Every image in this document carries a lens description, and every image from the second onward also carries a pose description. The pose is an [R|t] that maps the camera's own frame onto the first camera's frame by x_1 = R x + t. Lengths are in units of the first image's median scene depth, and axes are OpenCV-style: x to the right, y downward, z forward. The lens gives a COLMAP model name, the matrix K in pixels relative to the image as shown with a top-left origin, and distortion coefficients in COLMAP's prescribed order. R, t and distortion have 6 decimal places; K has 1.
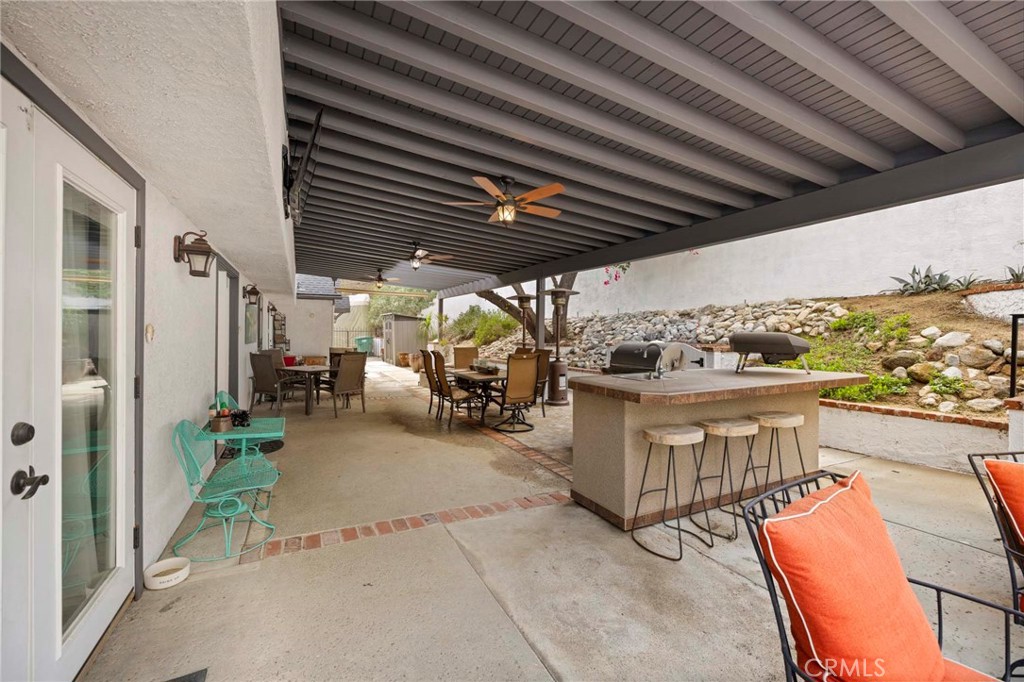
lens RADIAL K [[441.9, 0, 511.9], [0, 441.9, 335.1], [0, 0, 1]] dist [0.003913, -0.001008]
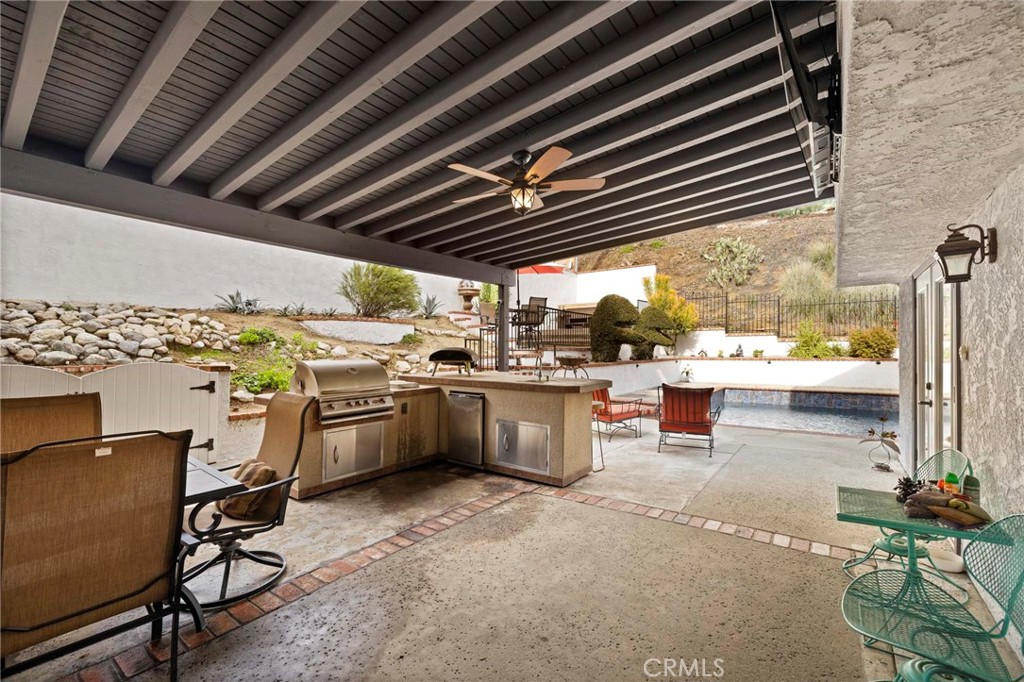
lens RADIAL K [[425.3, 0, 511.0], [0, 425.3, 340.3], [0, 0, 1]] dist [0.000110, 0.000002]
pose [[-0.456207, 0.006861, 0.889847, -0.621369], [0.002878, 0.999976, -0.006234, -0.015546], [-0.889869, -0.000283, -0.456216, 1.238280]]
